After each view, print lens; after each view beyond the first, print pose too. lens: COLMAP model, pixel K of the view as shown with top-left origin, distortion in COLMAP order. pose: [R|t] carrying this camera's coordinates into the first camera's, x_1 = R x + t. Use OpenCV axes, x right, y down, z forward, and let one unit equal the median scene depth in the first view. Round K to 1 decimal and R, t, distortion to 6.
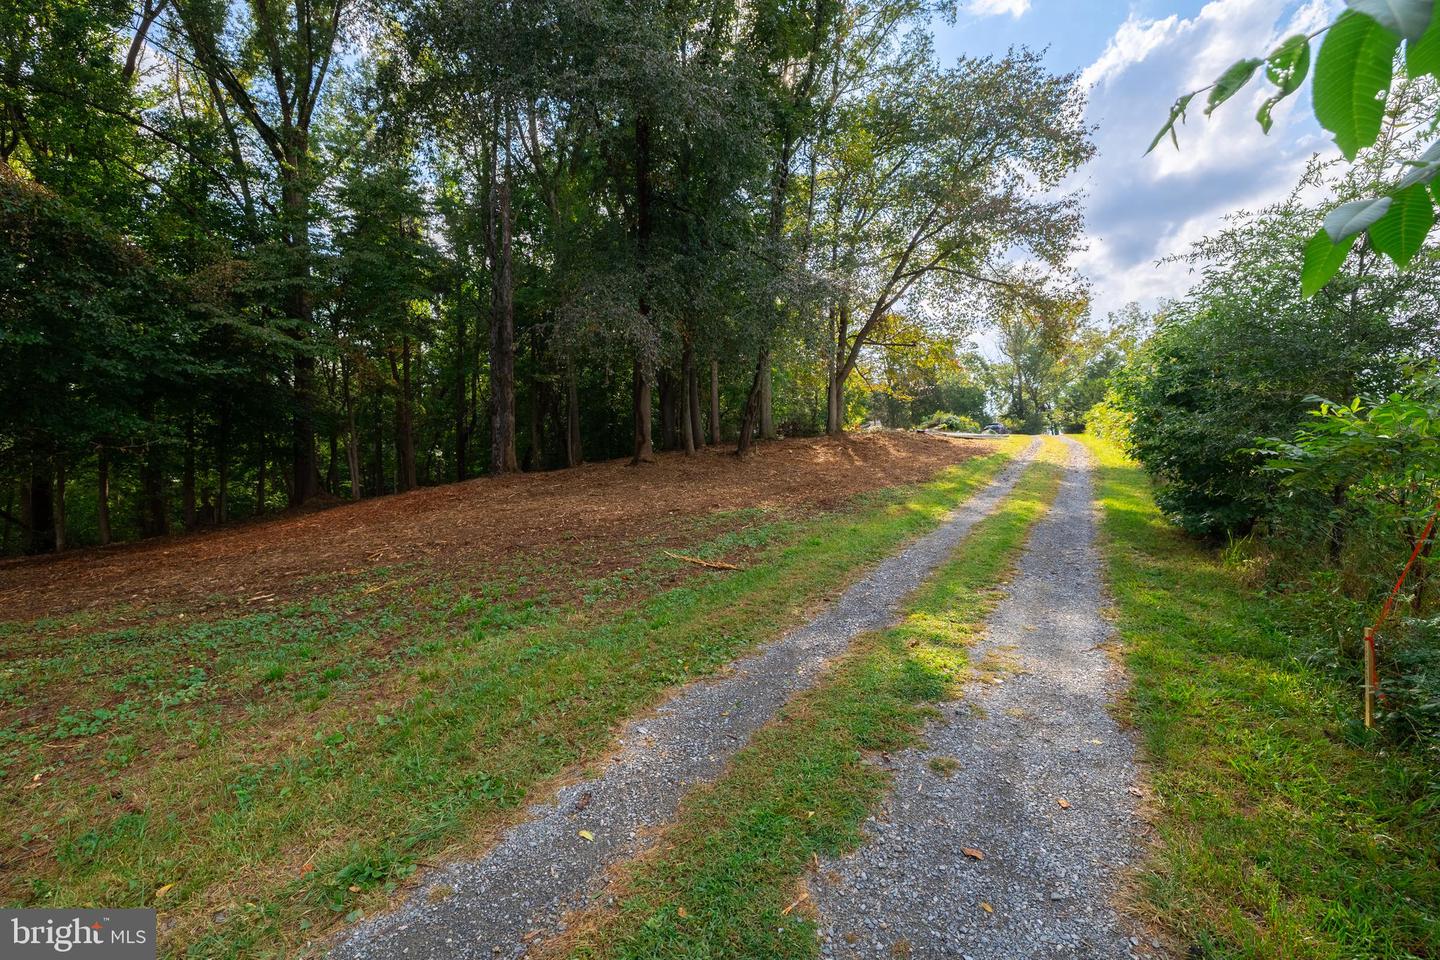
lens RADIAL K [[607.9, 0, 726.4], [0, 607.9, 476.7], [0, 0, 1]] dist [0.015480, 0.000140]
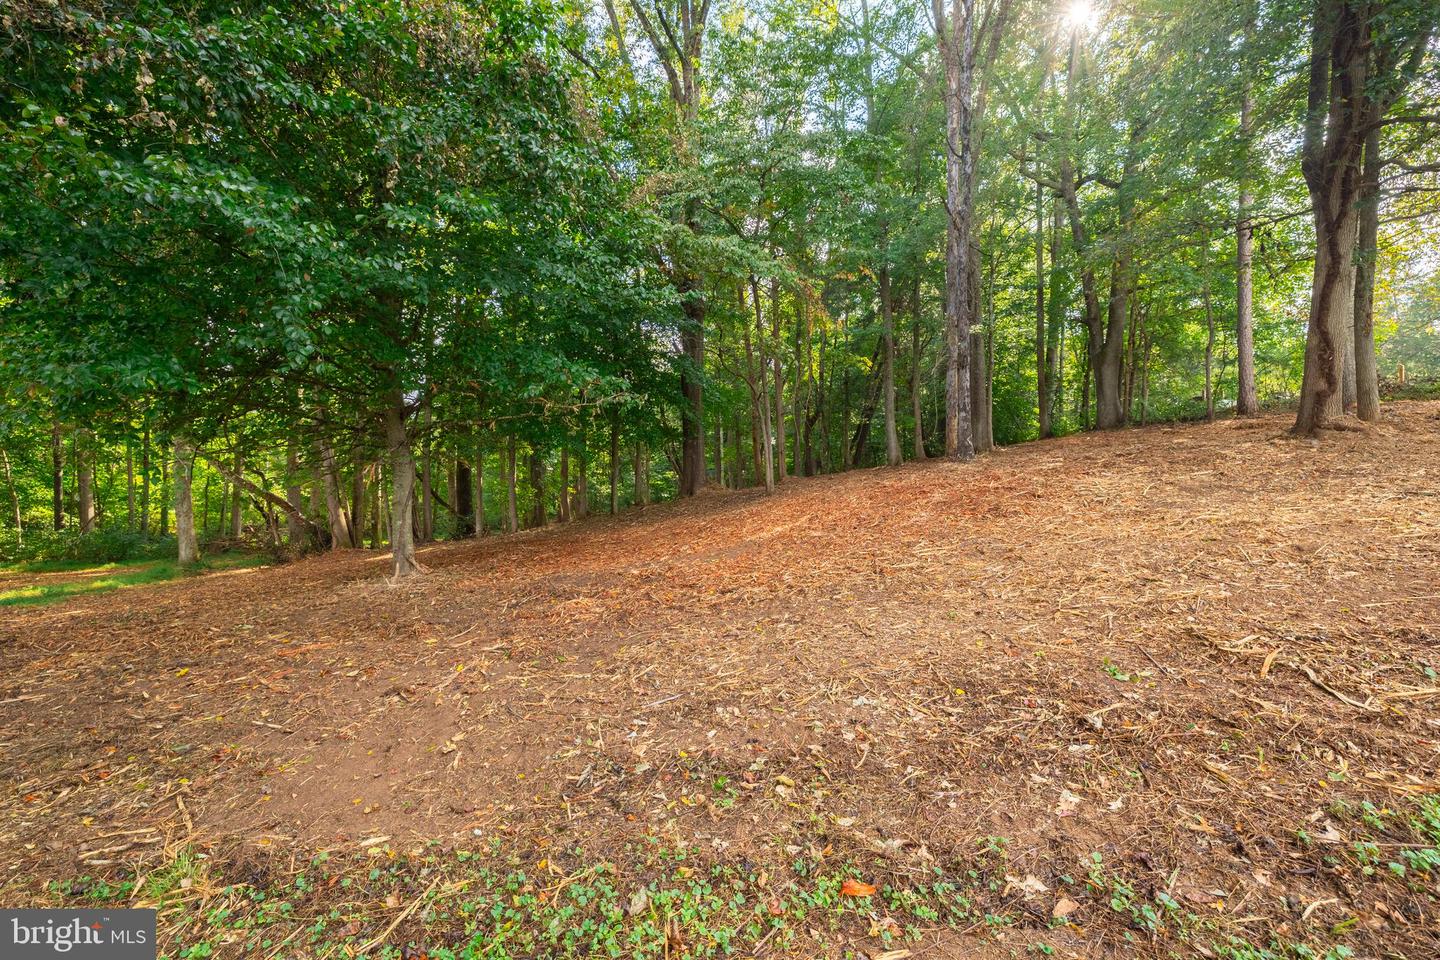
lens RADIAL K [[607.9, 0, 728.3], [0, 607.9, 475.2], [0, 0, 1]] dist [0.015480, 0.000140]
pose [[0.913469, 0.015438, -0.406616, -0.343492], [-0.011540, 0.999861, 0.012037, 0.004659], [0.406746, -0.006303, 0.913520, 0.295148]]
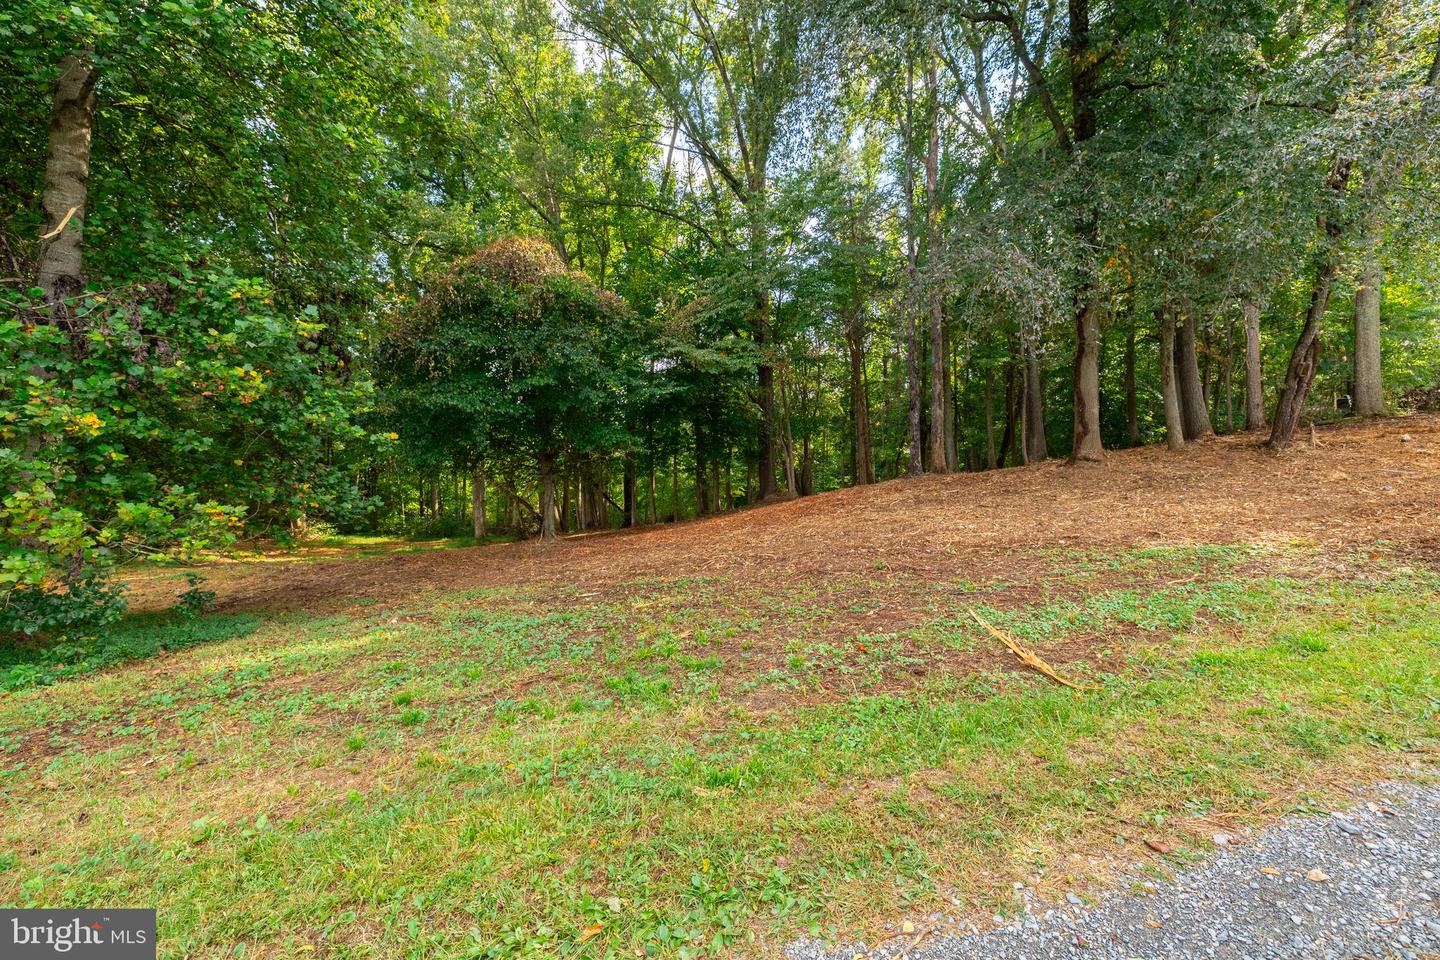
lens RADIAL K [[607.9, 0, 716.2], [0, 607.9, 477.5], [0, 0, 1]] dist [0.015480, 0.000140]
pose [[0.697845, 0.010884, -0.716166, 0.079718], [-0.003866, 0.999927, 0.011430, -0.010328], [0.716238, -0.005207, 0.697837, 0.166422]]
